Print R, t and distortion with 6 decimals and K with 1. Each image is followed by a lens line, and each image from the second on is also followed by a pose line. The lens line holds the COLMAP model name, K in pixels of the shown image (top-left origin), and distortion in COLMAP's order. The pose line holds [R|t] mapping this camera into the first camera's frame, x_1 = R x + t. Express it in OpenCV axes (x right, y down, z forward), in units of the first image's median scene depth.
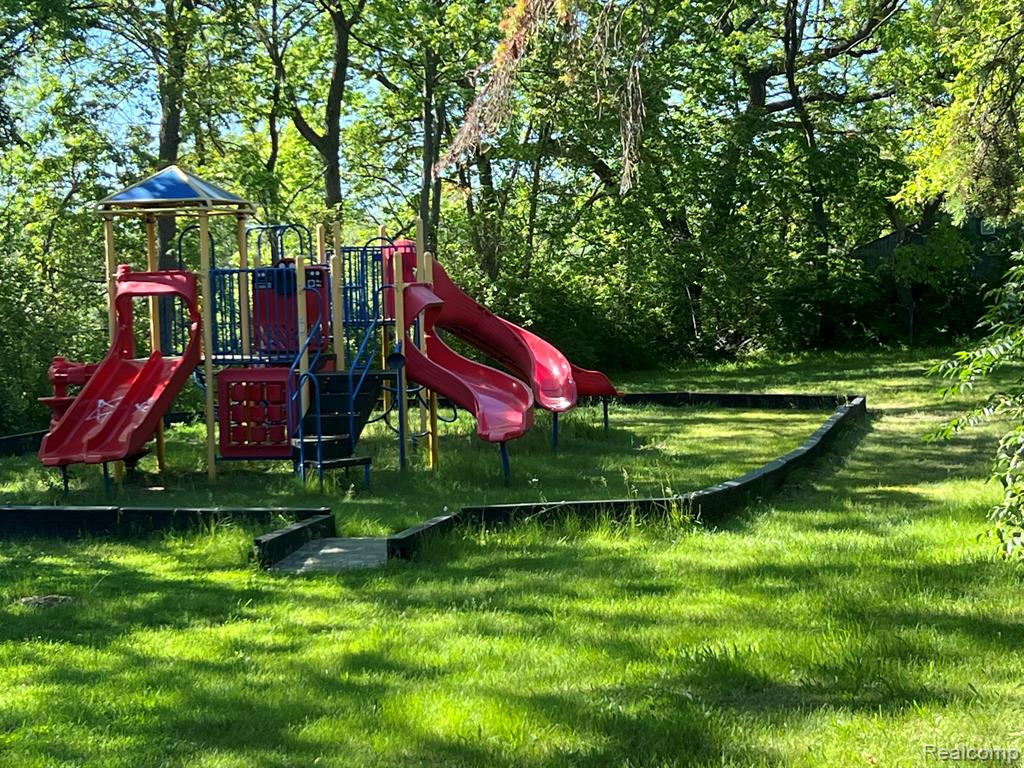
lens RADIAL K [[2127.2, 0, 514.0], [0, 2127.2, 381.3], [0, 0, 1]] dist [0.063137, 0.000000]
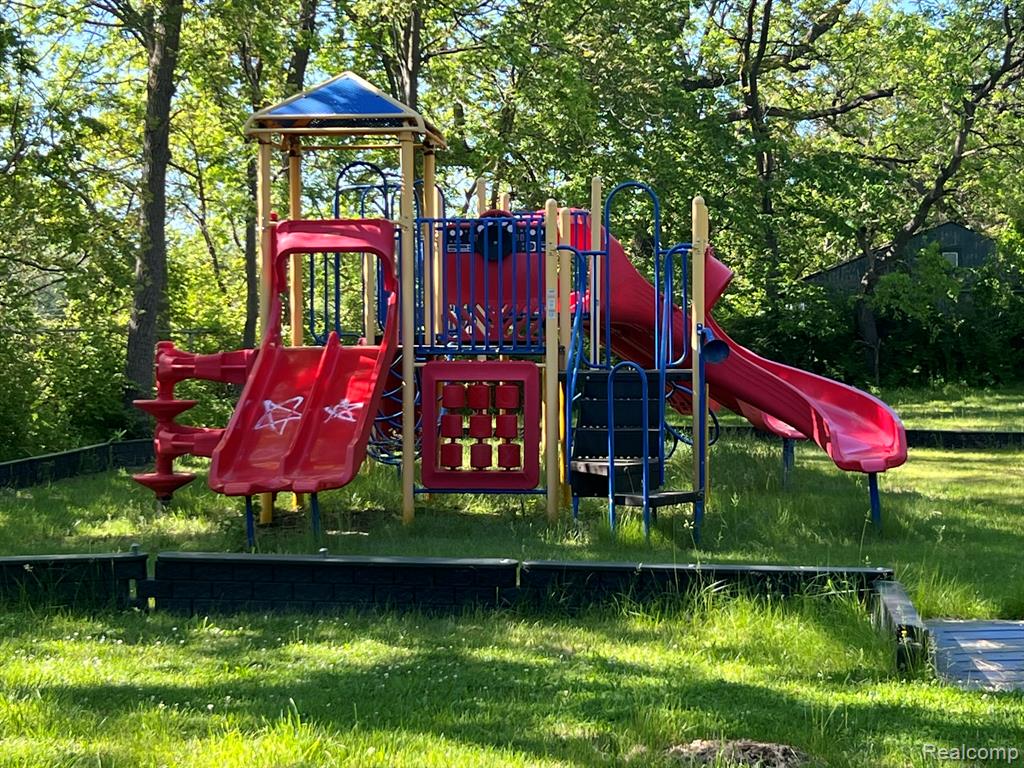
lens RADIAL K [[2127.2, 0, 510.2], [0, 2127.2, 383.6], [0, 0, 1]] dist [0.063137, 0.000000]
pose [[0.990822, 0.021157, 0.133508, -0.206242], [-0.017832, 0.999502, -0.026051, 0.019278], [-0.133993, 0.023431, 0.990705, 0.313659]]
